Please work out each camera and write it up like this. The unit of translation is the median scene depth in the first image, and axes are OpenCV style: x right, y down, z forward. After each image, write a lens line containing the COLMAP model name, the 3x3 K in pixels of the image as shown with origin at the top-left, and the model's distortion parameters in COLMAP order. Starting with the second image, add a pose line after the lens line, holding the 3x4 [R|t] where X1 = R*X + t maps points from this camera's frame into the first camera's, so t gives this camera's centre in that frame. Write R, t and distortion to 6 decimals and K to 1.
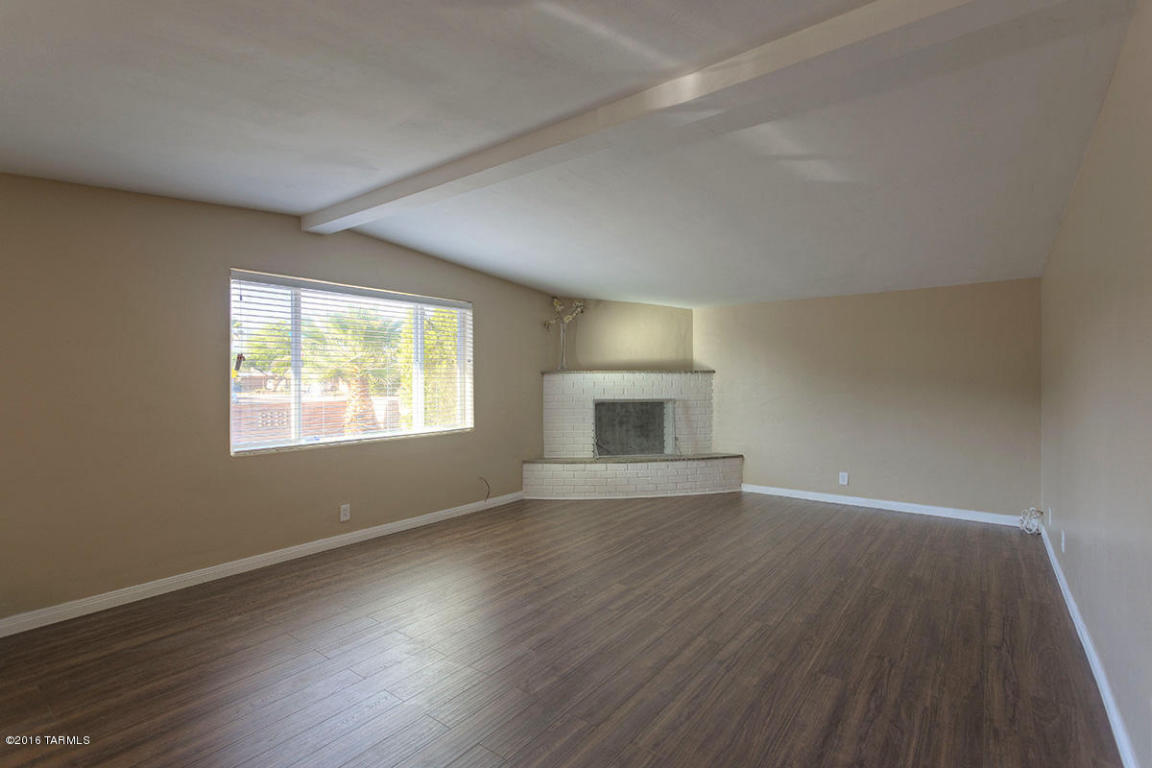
lens RADIAL K [[539.2, 0, 571.7], [0, 539.2, 382.2], [0, 0, 1]] dist [0.003242, 0.001086]
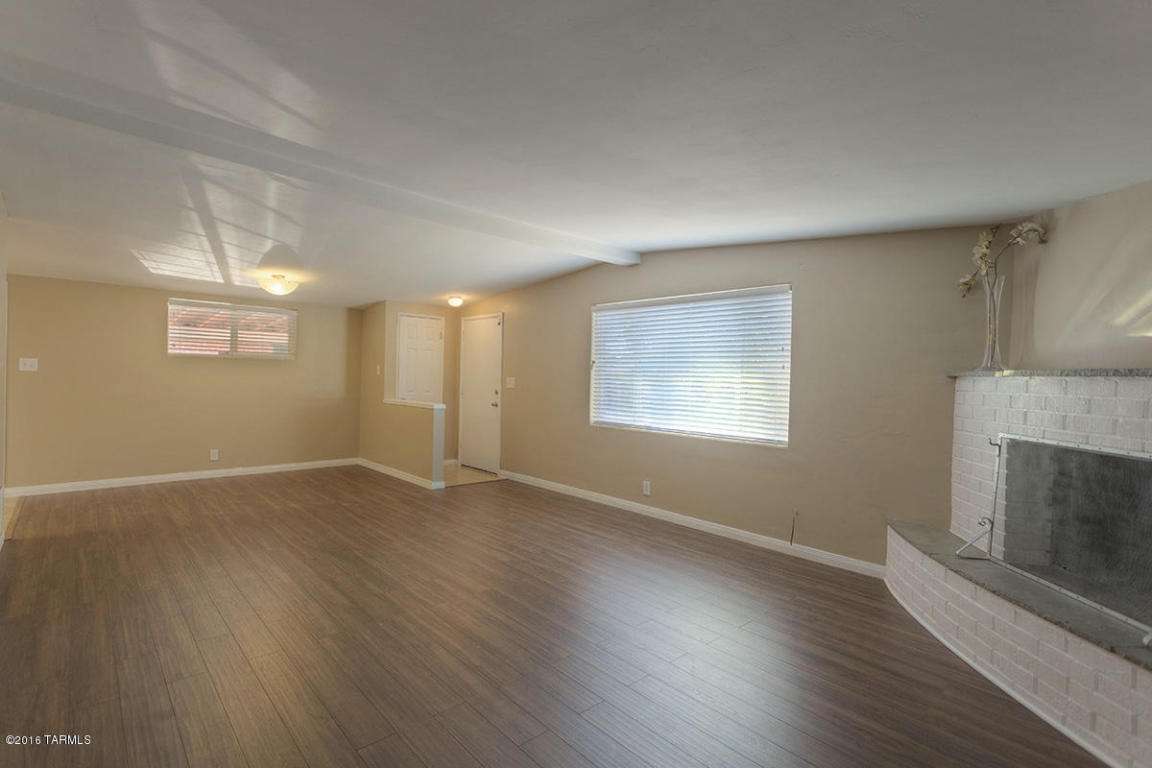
lens RADIAL K [[539.2, 0, 571.7], [0, 539.2, 382.2], [0, 0, 1]] dist [0.003242, 0.001086]
pose [[-0.166777, 0.011543, -0.985927, 0.551602], [-0.035180, 0.999225, 0.017650, -0.006647], [0.985367, 0.037629, -0.166241, 0.715363]]
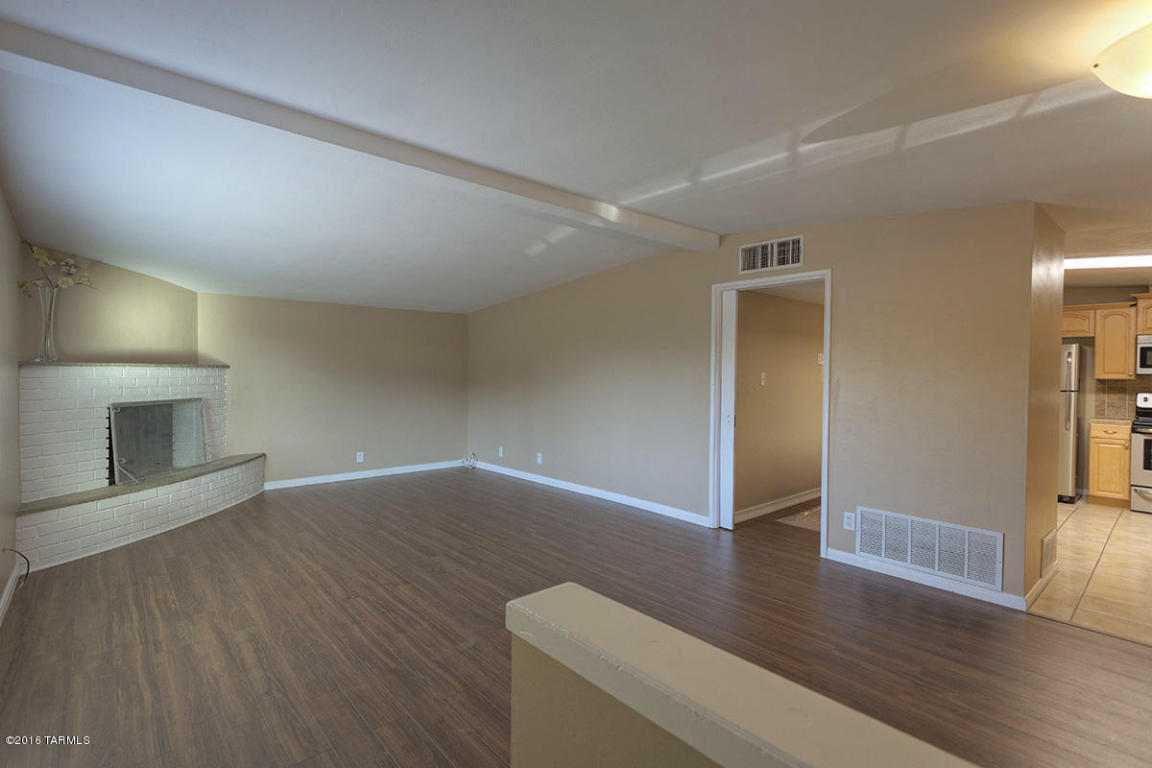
lens RADIAL K [[539.2, 0, 571.7], [0, 539.2, 382.2], [0, 0, 1]] dist [0.003242, 0.001086]
pose [[0.190107, -0.010930, 0.981703, -0.537264], [-0.000139, 0.999938, 0.011160, -0.003742], [-0.981763, -0.002258, 0.190093, 0.275574]]
